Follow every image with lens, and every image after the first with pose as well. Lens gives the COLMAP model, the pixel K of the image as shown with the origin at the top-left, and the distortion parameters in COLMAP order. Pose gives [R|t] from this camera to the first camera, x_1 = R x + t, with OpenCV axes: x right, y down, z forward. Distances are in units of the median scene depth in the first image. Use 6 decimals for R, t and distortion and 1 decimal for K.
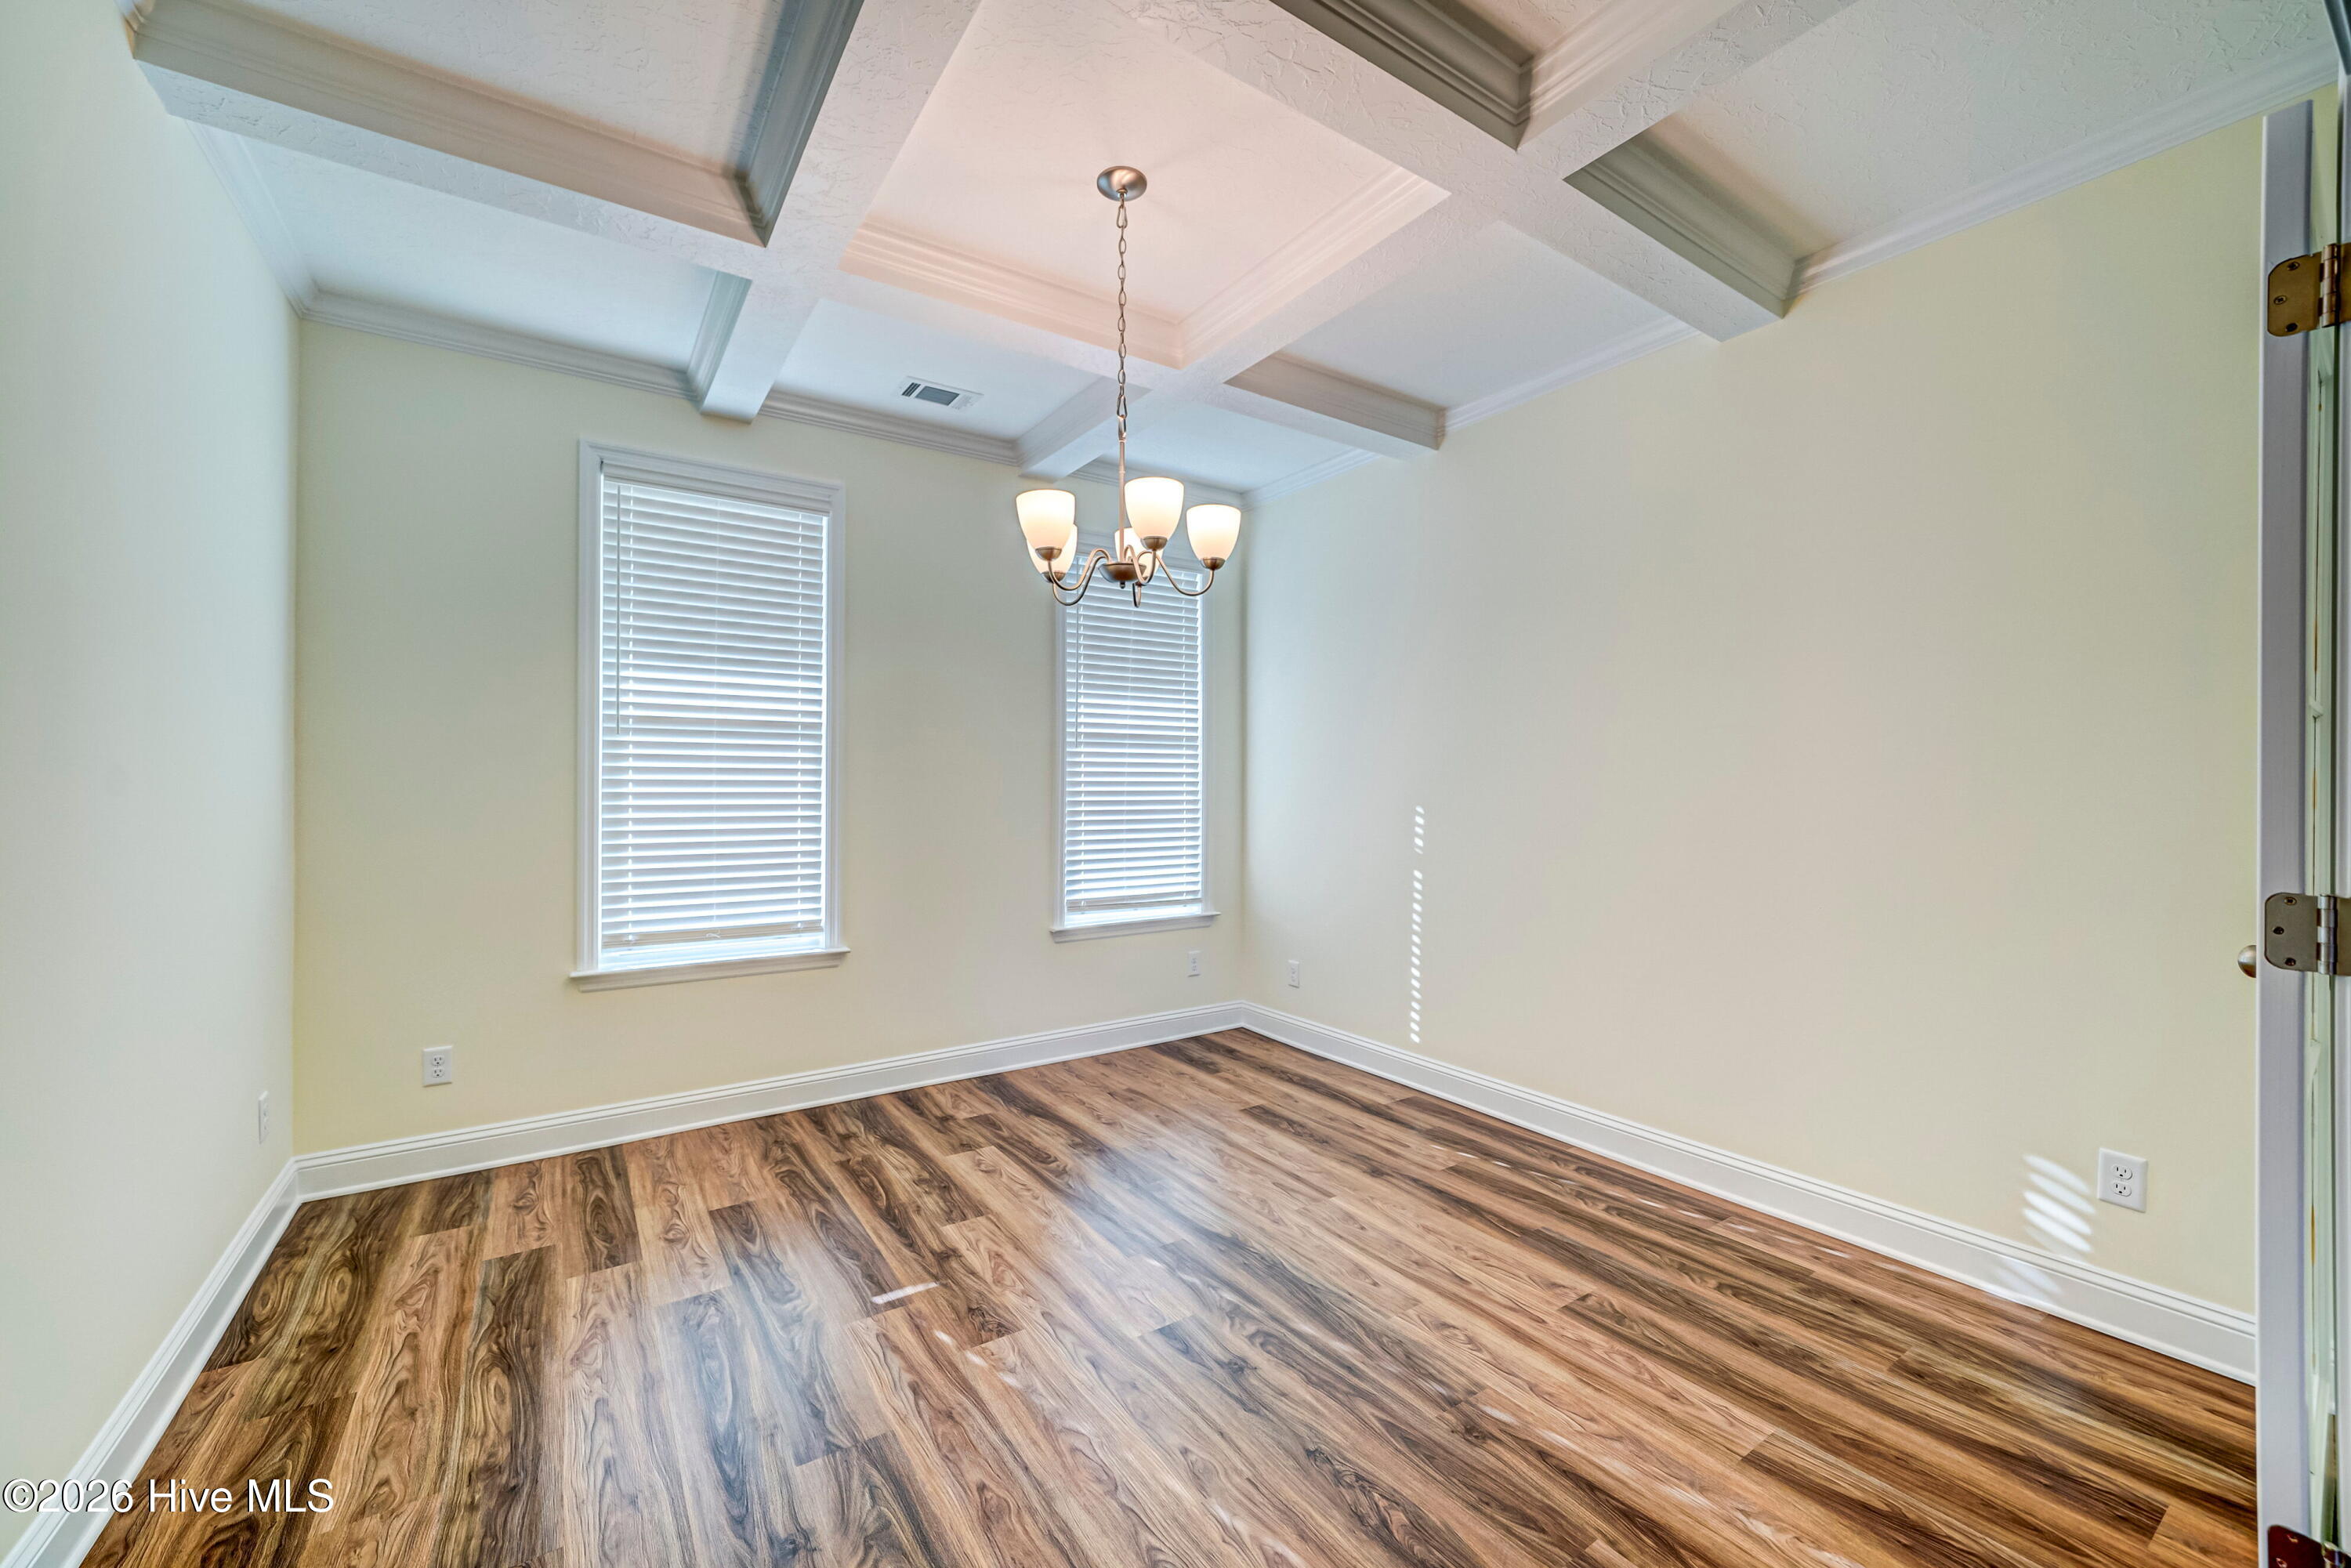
lens RADIAL K [[914.0, 0, 1154.1], [0, 914.0, 777.0], [0, 0, 1]] dist [-0.001332, 0.000311]
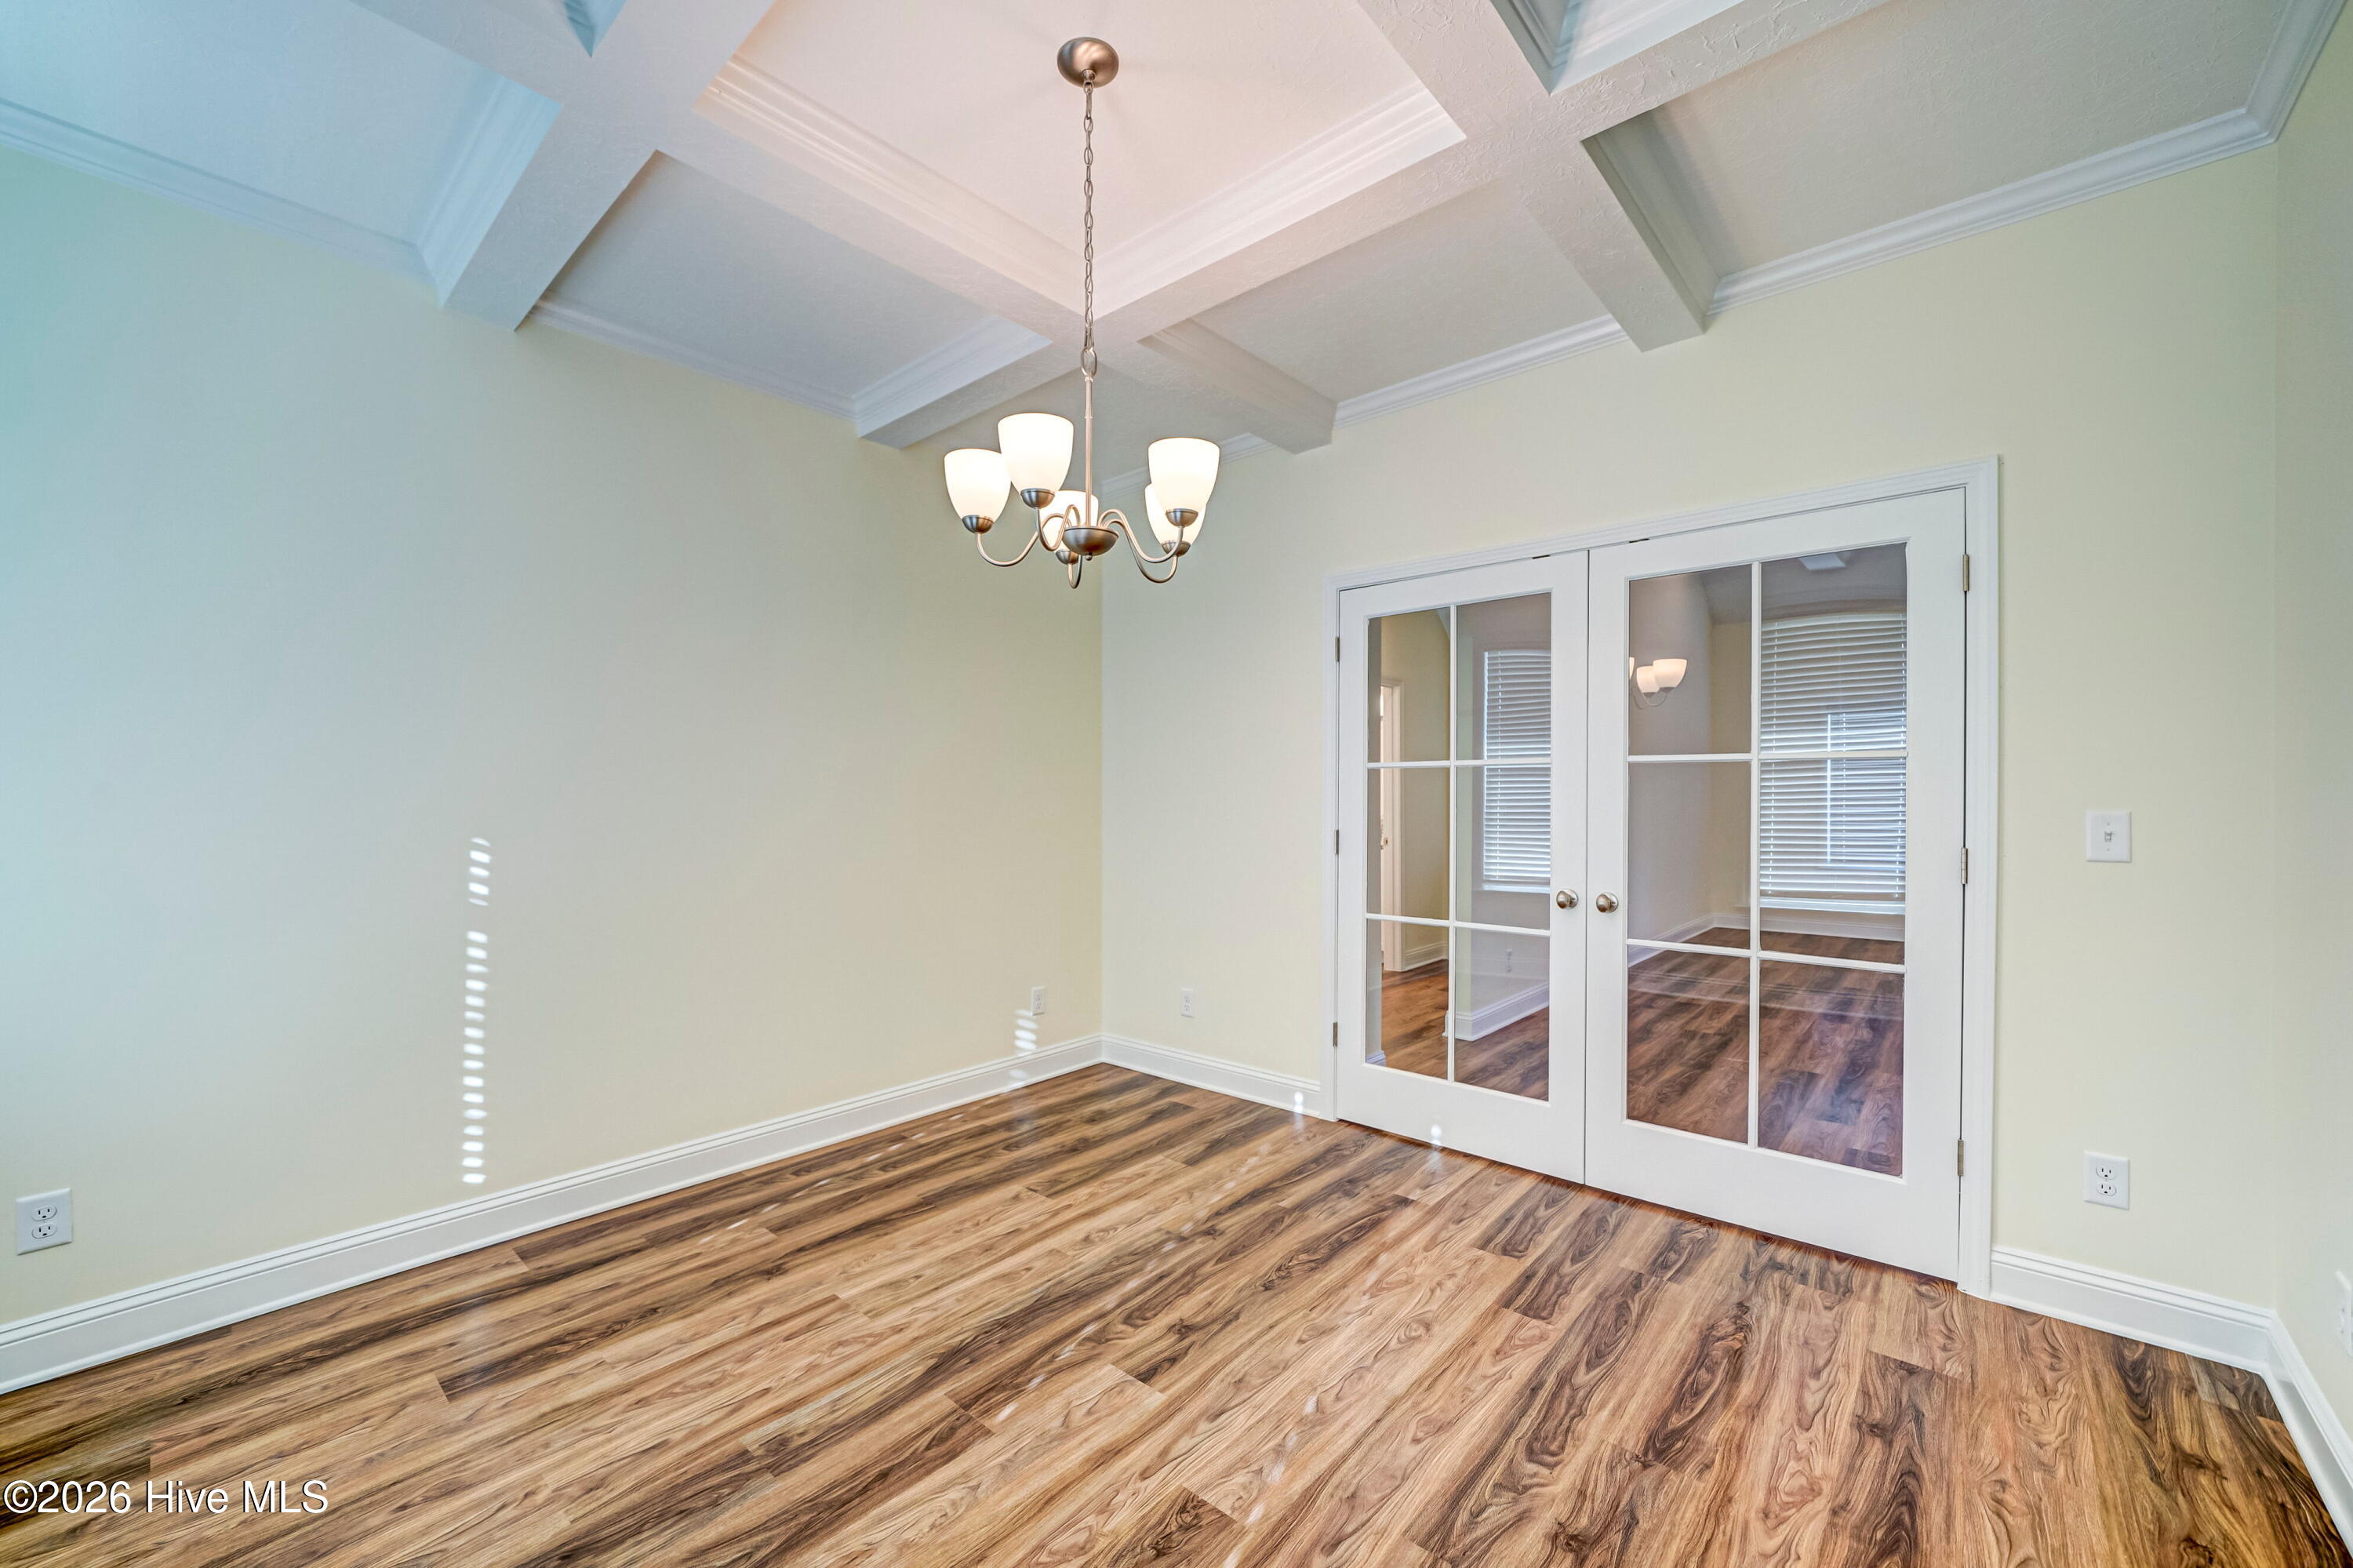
lens RADIAL K [[914.8, 0, 1156.2], [0, 914.8, 803.8], [0, 0, 1]] dist [-0.001332, 0.000311]
pose [[-0.246256, -0.004718, 0.969193, -0.815006], [-0.005467, 0.999979, 0.003478, 0.001581], [-0.969189, -0.004443, -0.246276, 1.090946]]
